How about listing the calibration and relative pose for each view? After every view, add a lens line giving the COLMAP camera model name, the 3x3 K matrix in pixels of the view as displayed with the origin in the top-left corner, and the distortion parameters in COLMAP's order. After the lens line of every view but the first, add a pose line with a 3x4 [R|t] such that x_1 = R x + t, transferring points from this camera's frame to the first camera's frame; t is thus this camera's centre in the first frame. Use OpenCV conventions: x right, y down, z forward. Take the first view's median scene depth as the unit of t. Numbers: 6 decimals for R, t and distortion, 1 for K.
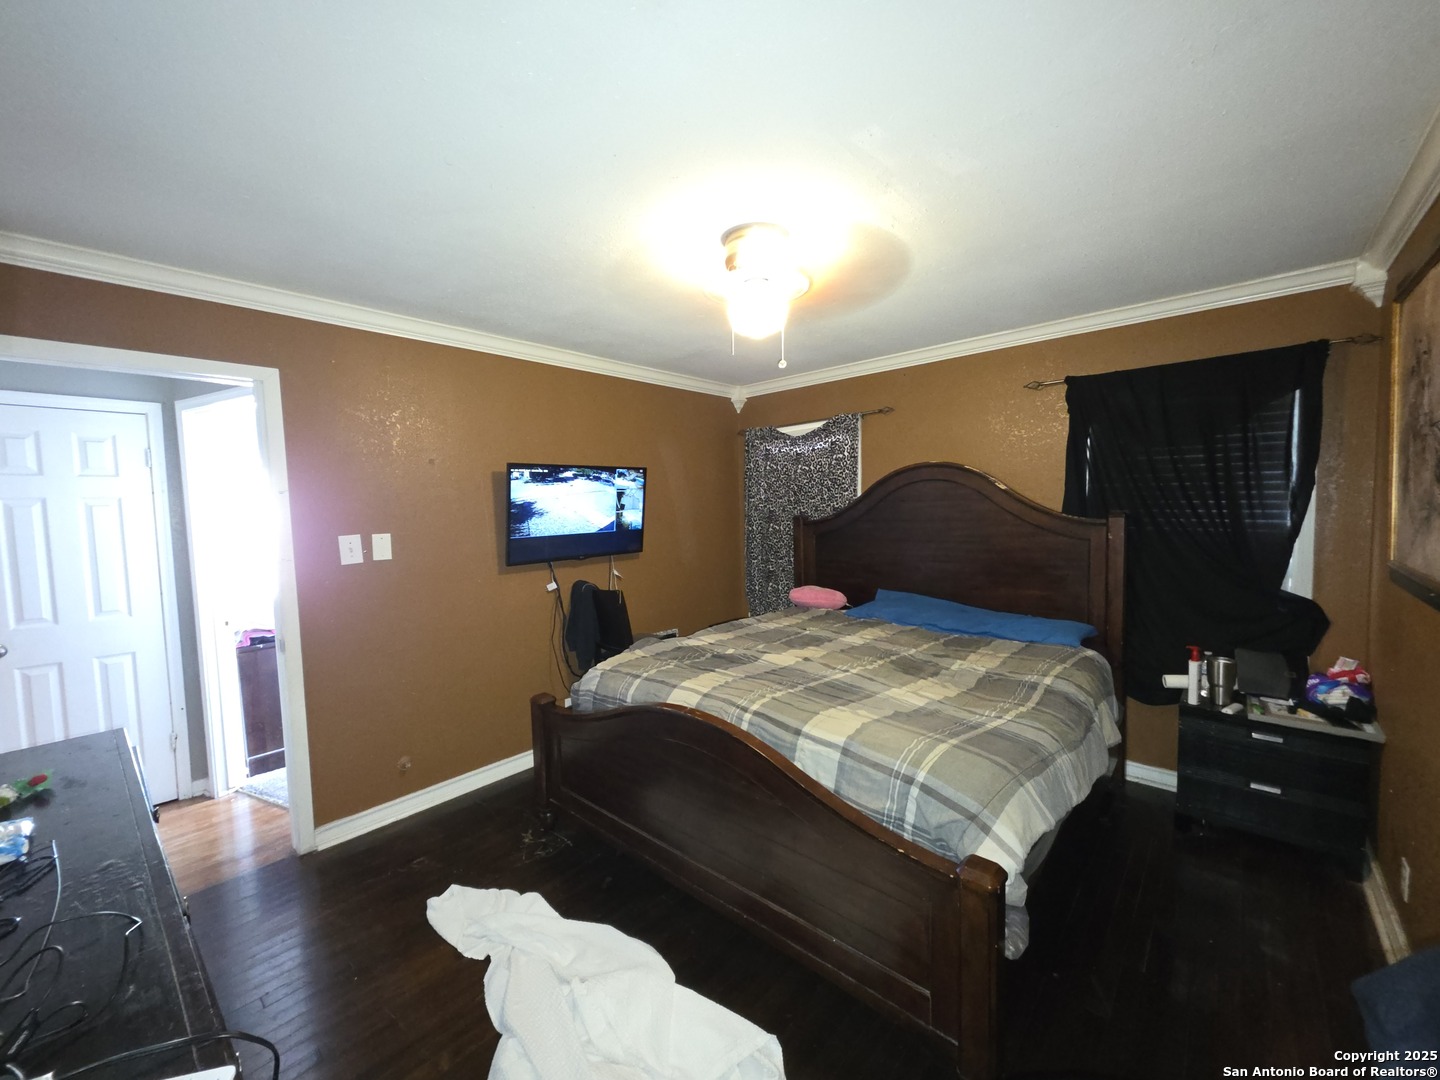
lens RADIAL K [[572.3, 0, 717.9], [0, 572.3, 543.7], [0, 0, 1]] dist [0.003189, -0.000166]
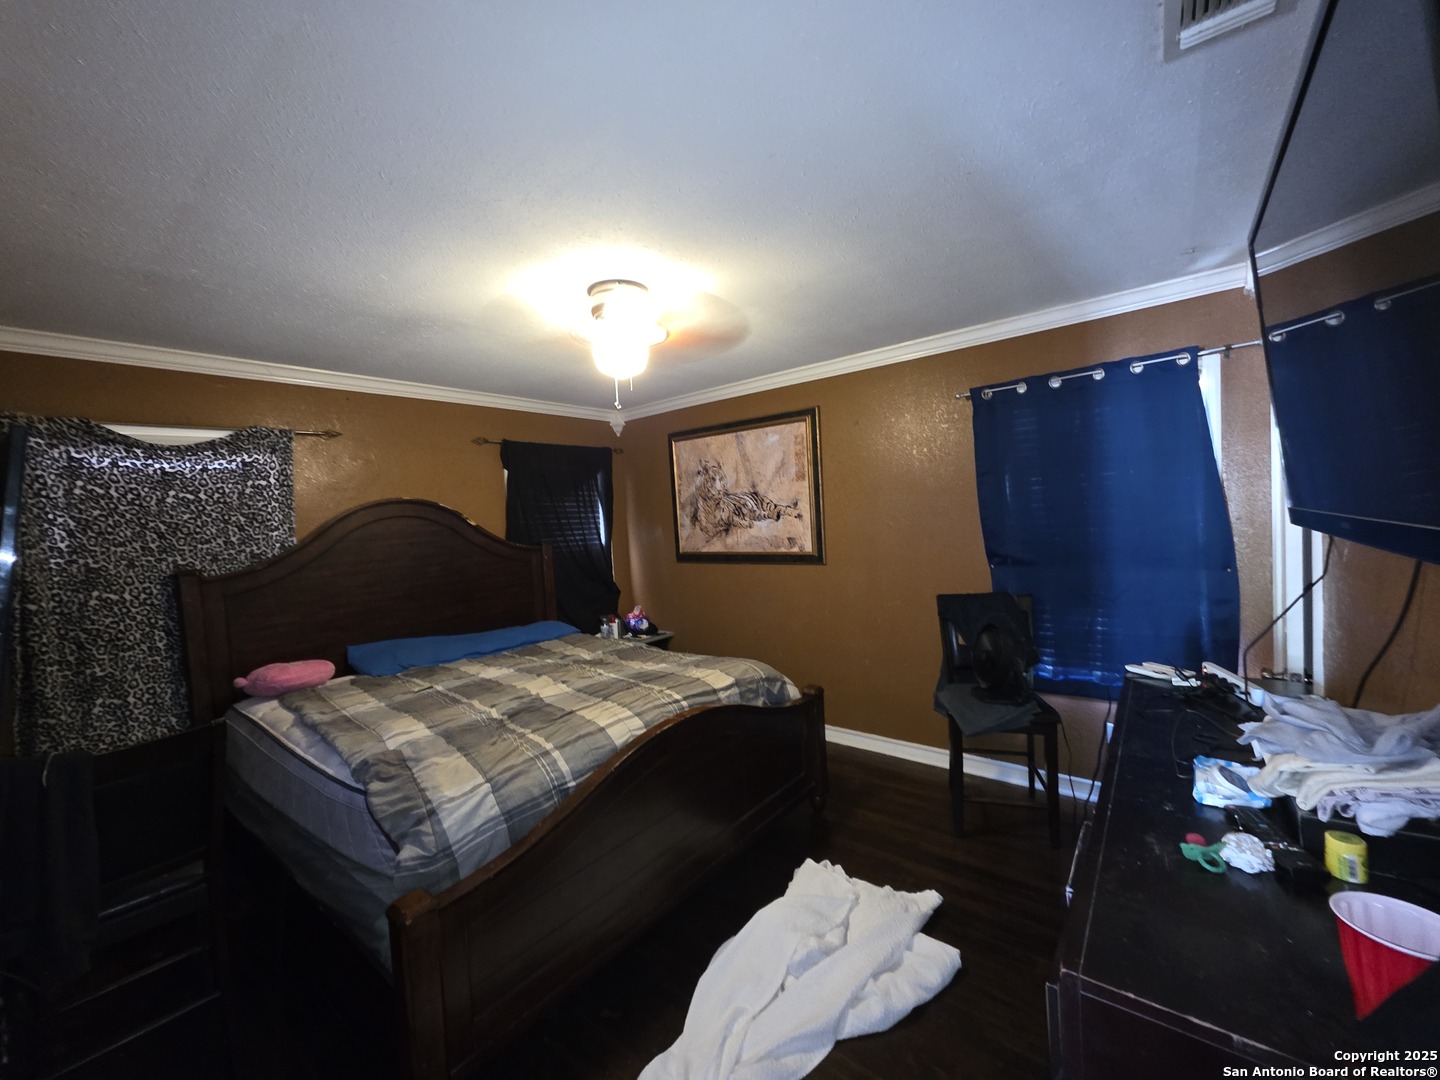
lens RADIAL K [[572.3, 0, 717.9], [0, 572.3, 543.7], [0, 0, 1]] dist [0.003189, -0.000166]
pose [[-0.056411, -0.019829, 0.998211, -0.546734], [0.125746, 0.991700, 0.026806, -0.022291], [-0.990457, 0.127033, -0.053449, 0.467167]]
